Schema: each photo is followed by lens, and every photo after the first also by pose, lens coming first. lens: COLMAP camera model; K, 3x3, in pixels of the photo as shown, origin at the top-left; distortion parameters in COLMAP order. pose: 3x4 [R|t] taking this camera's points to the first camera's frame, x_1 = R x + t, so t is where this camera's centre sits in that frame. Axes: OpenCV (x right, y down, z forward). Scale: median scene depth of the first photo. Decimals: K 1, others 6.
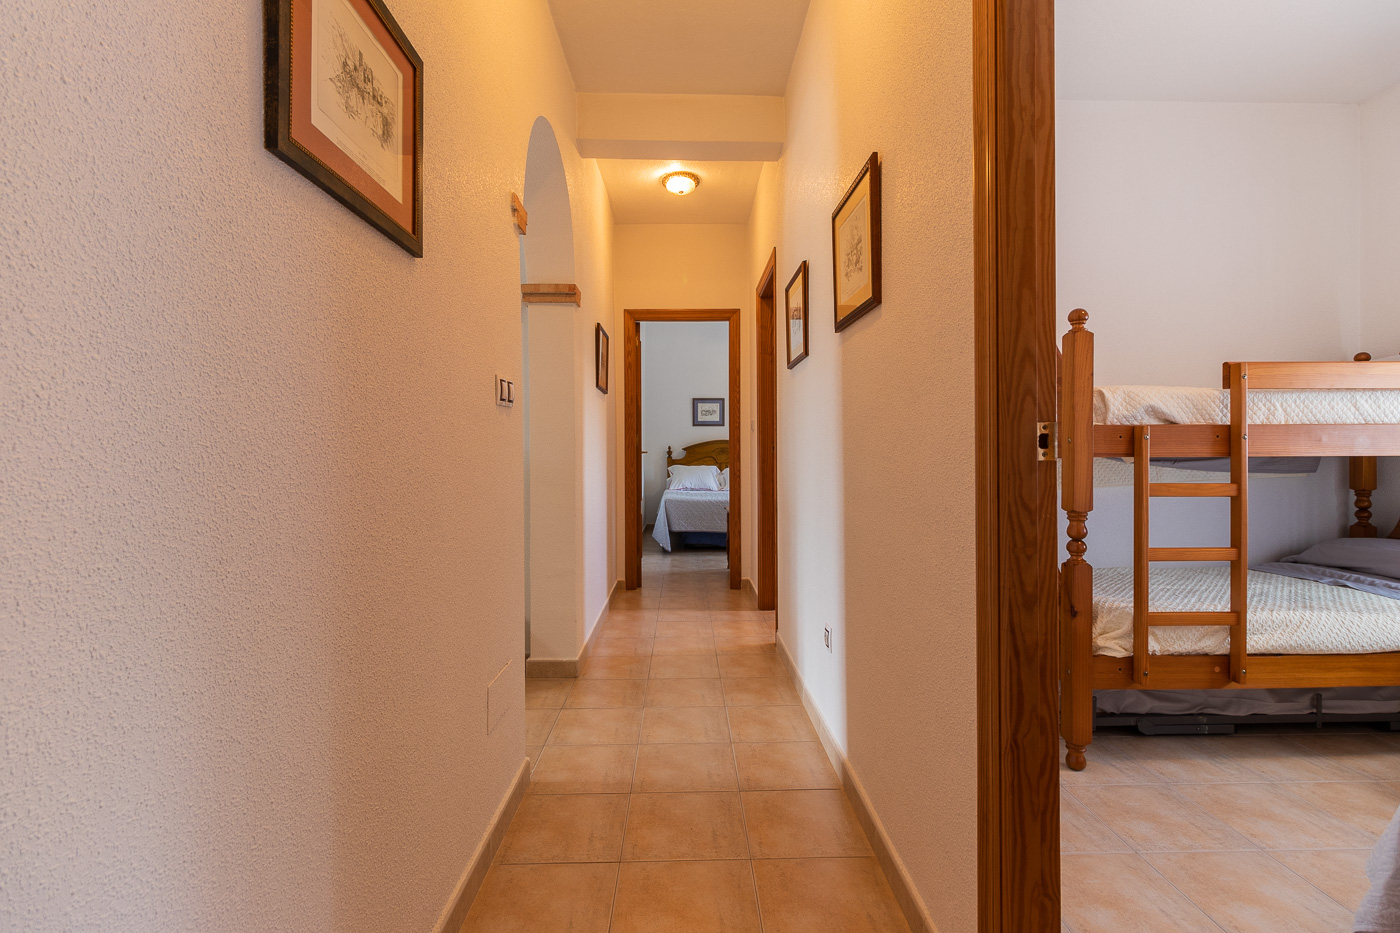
lens RADIAL K [[657.4, 0, 697.2], [0, 657.4, 452.5], [0, 0, 1]] dist [-0.001495, 0.000237]
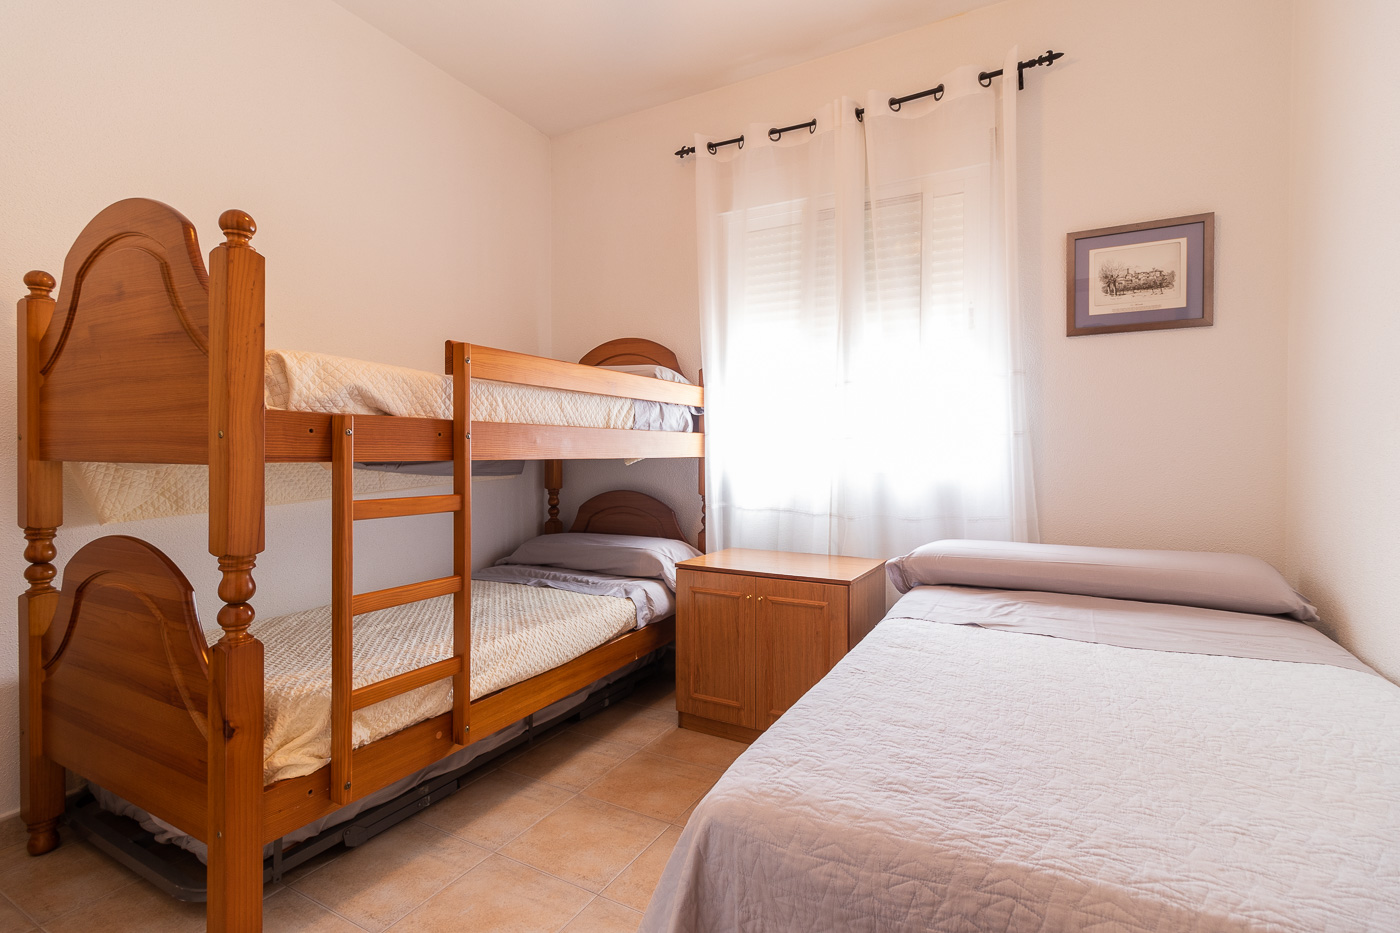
lens RADIAL K [[657.4, 0, 697.2], [0, 657.4, 452.5], [0, 0, 1]] dist [-0.001495, 0.000237]
pose [[0.510969, 0.003740, 0.859591, 0.277758], [0.000272, 0.999990, -0.004513, 0.000478], [-0.859599, 0.002540, 0.510963, 0.338515]]
